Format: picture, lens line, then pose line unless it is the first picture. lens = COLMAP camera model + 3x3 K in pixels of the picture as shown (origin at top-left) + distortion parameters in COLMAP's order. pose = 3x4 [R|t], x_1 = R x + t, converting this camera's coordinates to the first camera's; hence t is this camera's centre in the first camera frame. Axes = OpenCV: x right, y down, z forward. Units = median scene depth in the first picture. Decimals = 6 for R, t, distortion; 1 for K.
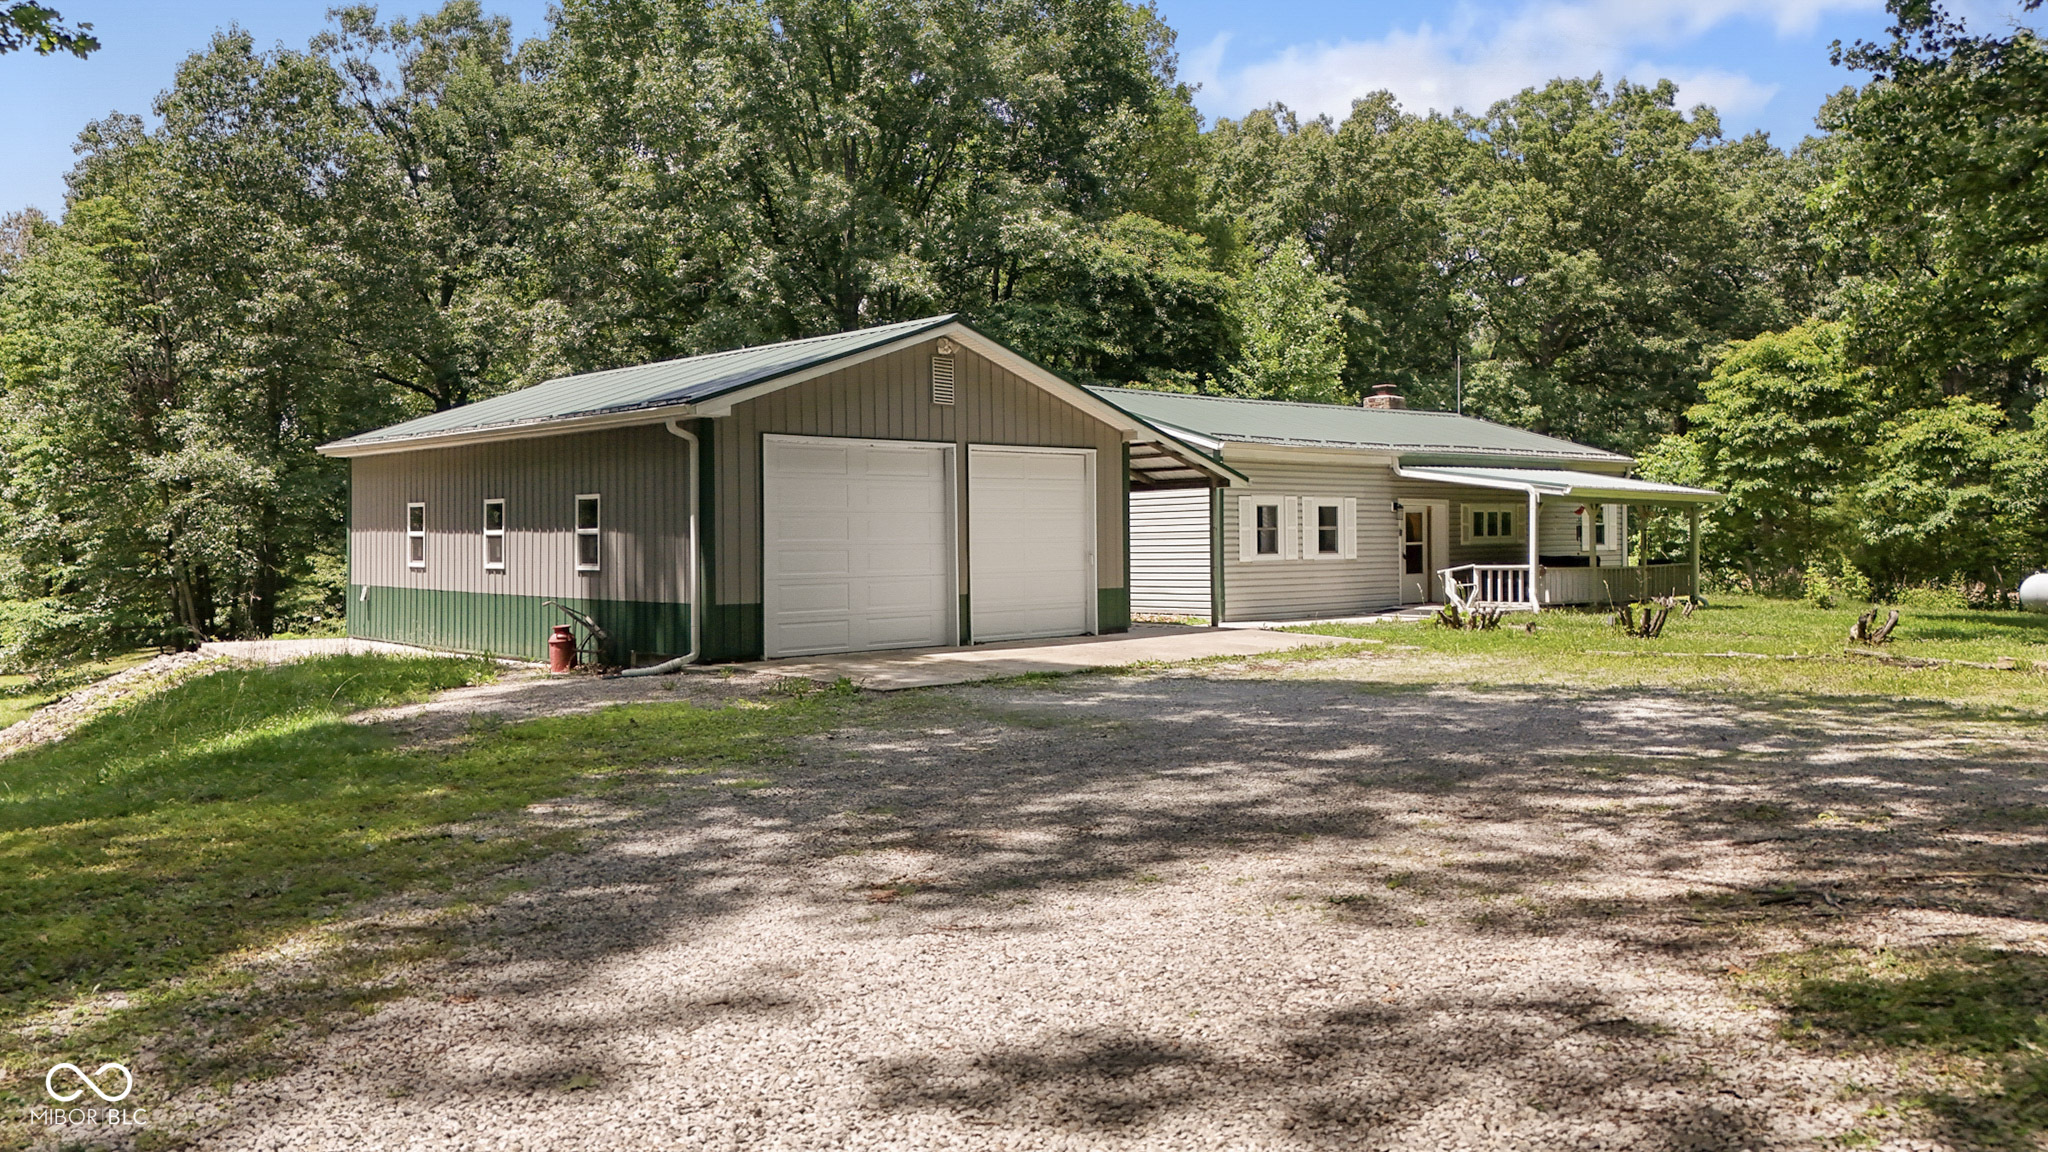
lens RADIAL K [[1460.2, 0, 1024.0], [0, 1460.2, 576.0], [0, 0, 1]] dist [0.077575, -0.003269]
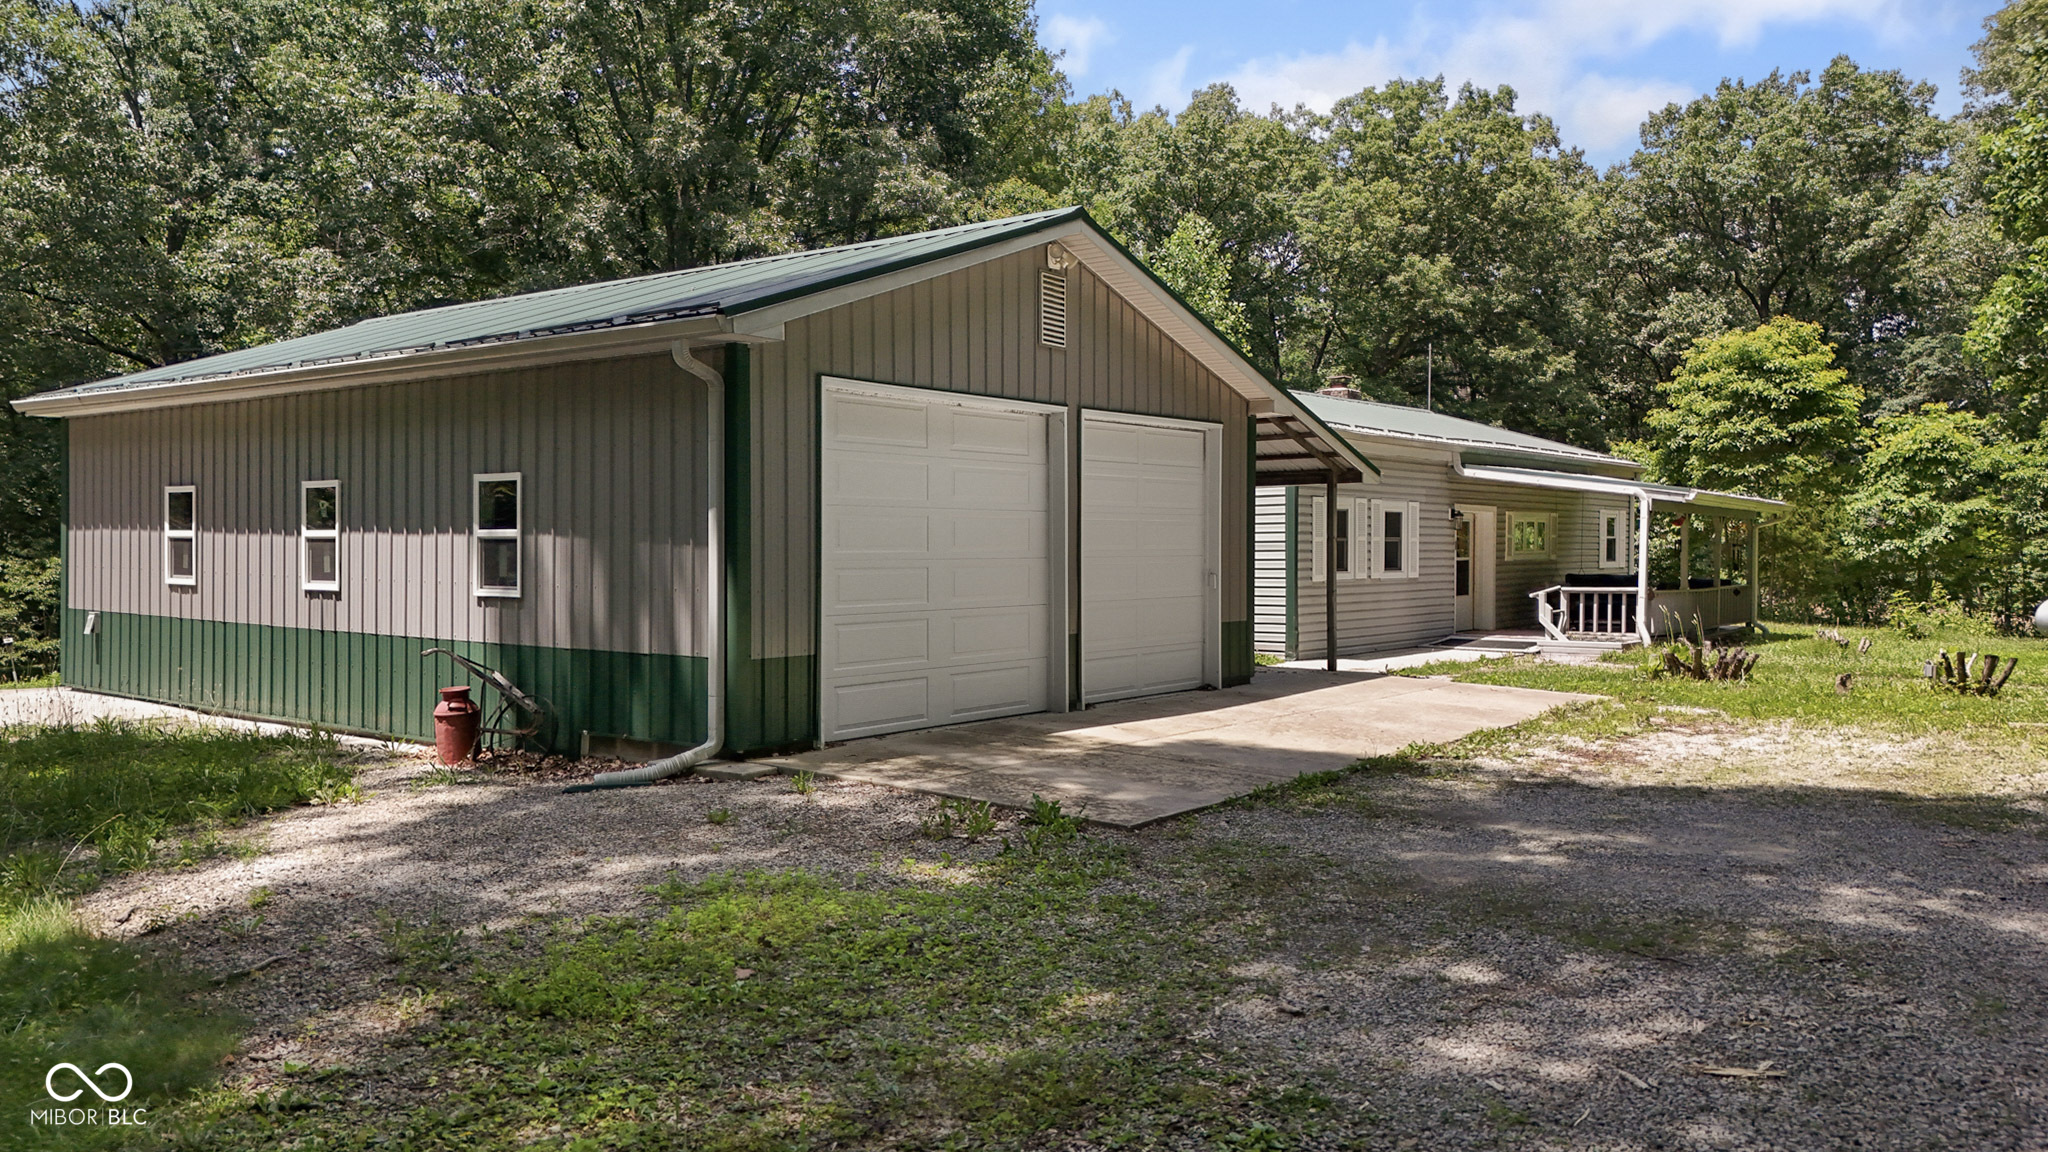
lens RADIAL K [[1496.4, 0, 1025.2], [0, 1496.4, 603.4], [0, 0, 1]] dist [0.081750, -0.042387]
pose [[0.989932, 0.004473, 0.141474, -0.057557], [-0.006259, 0.999906, 0.012183, -0.003530], [-0.141406, -0.012946, 0.989867, 0.117573]]
